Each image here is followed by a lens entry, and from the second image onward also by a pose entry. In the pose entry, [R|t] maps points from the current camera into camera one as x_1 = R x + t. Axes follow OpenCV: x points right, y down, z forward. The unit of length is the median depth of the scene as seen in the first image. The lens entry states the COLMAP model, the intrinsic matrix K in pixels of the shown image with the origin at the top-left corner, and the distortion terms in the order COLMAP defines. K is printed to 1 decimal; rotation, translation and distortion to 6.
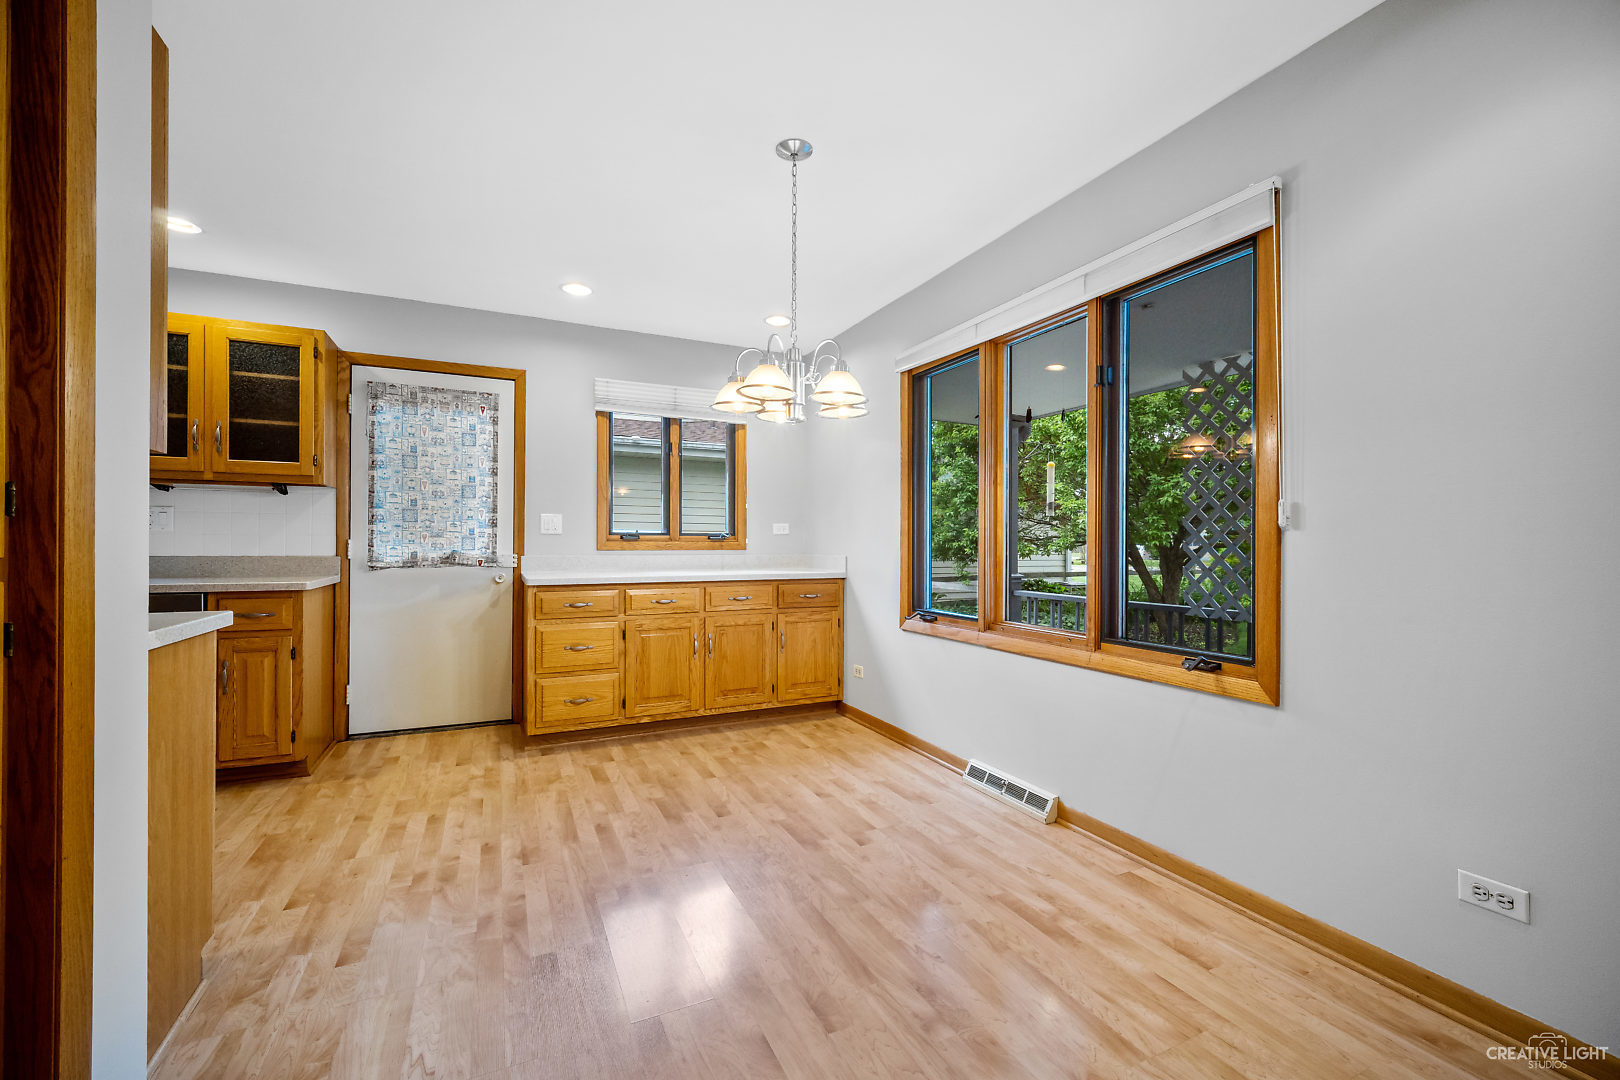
lens RADIAL K [[652.1, 0, 815.0], [0, 652.1, 543.1], [0, 0, 1]] dist [0.002964, 0.000483]
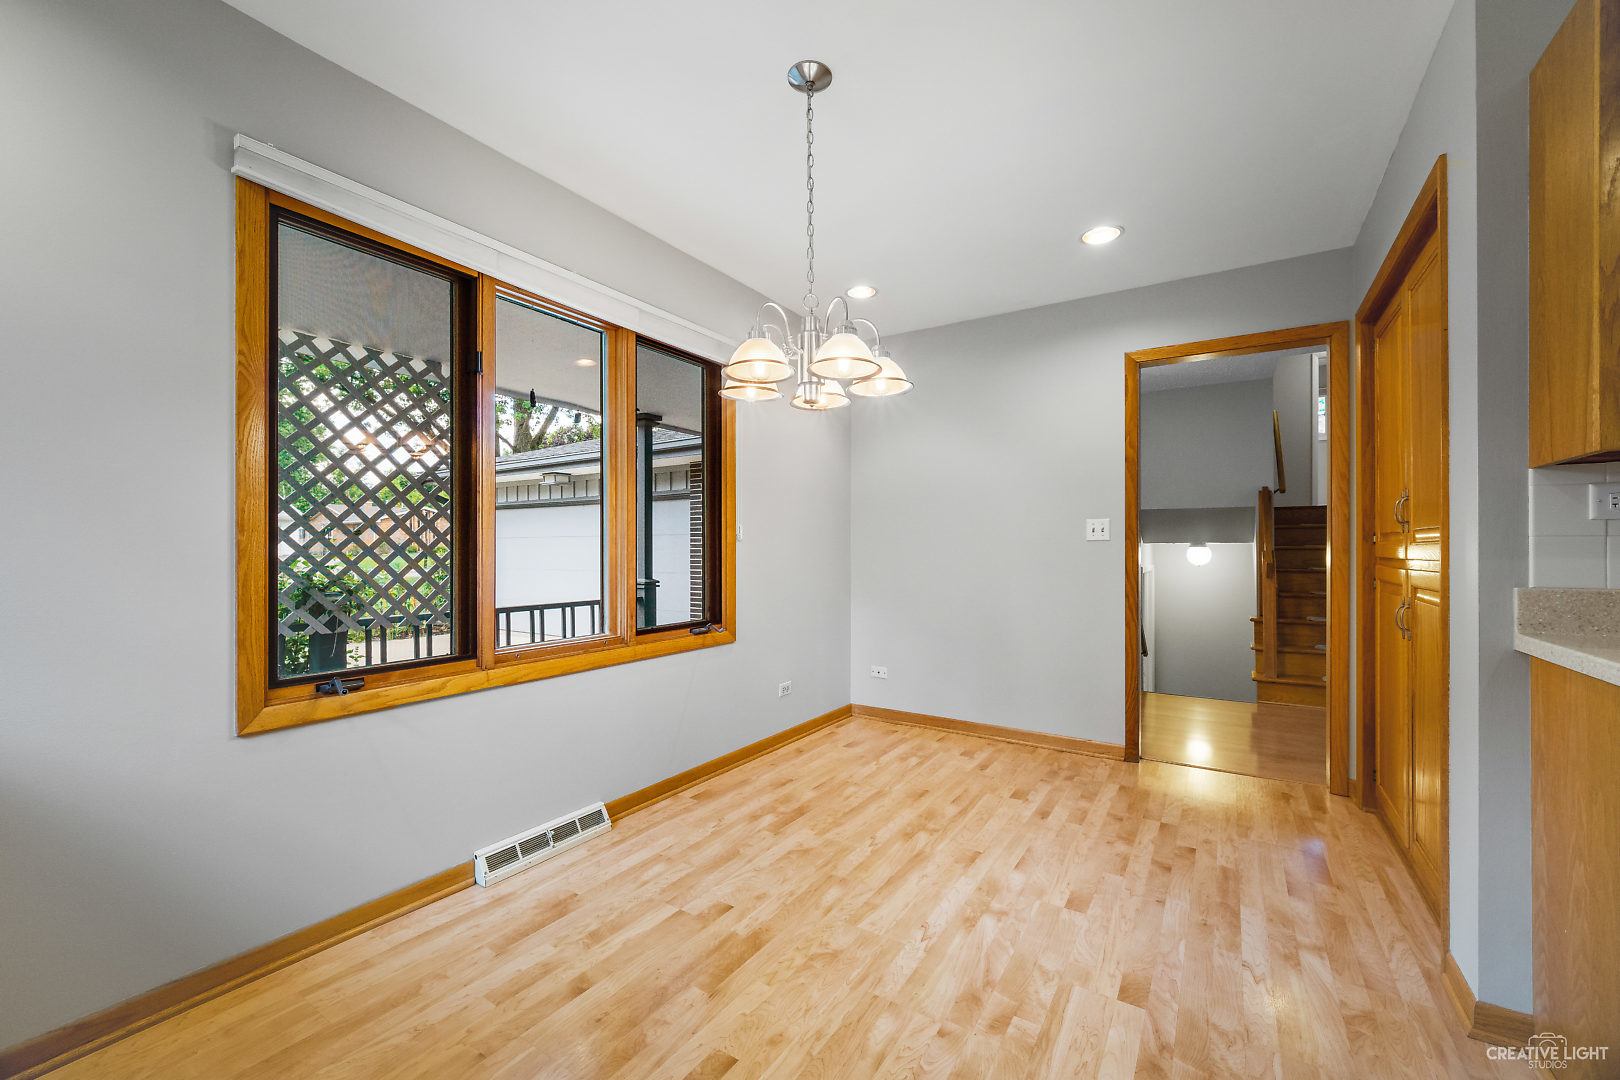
lens RADIAL K [[652.1, 0, 801.2], [0, 652.1, 551.4], [0, 0, 1]] dist [0.002964, 0.000483]
pose [[-0.510913, -0.009221, 0.859583, -0.717045], [-0.008188, 0.999949, 0.005860, -0.003868], [-0.859593, -0.004044, -0.510963, 1.394231]]
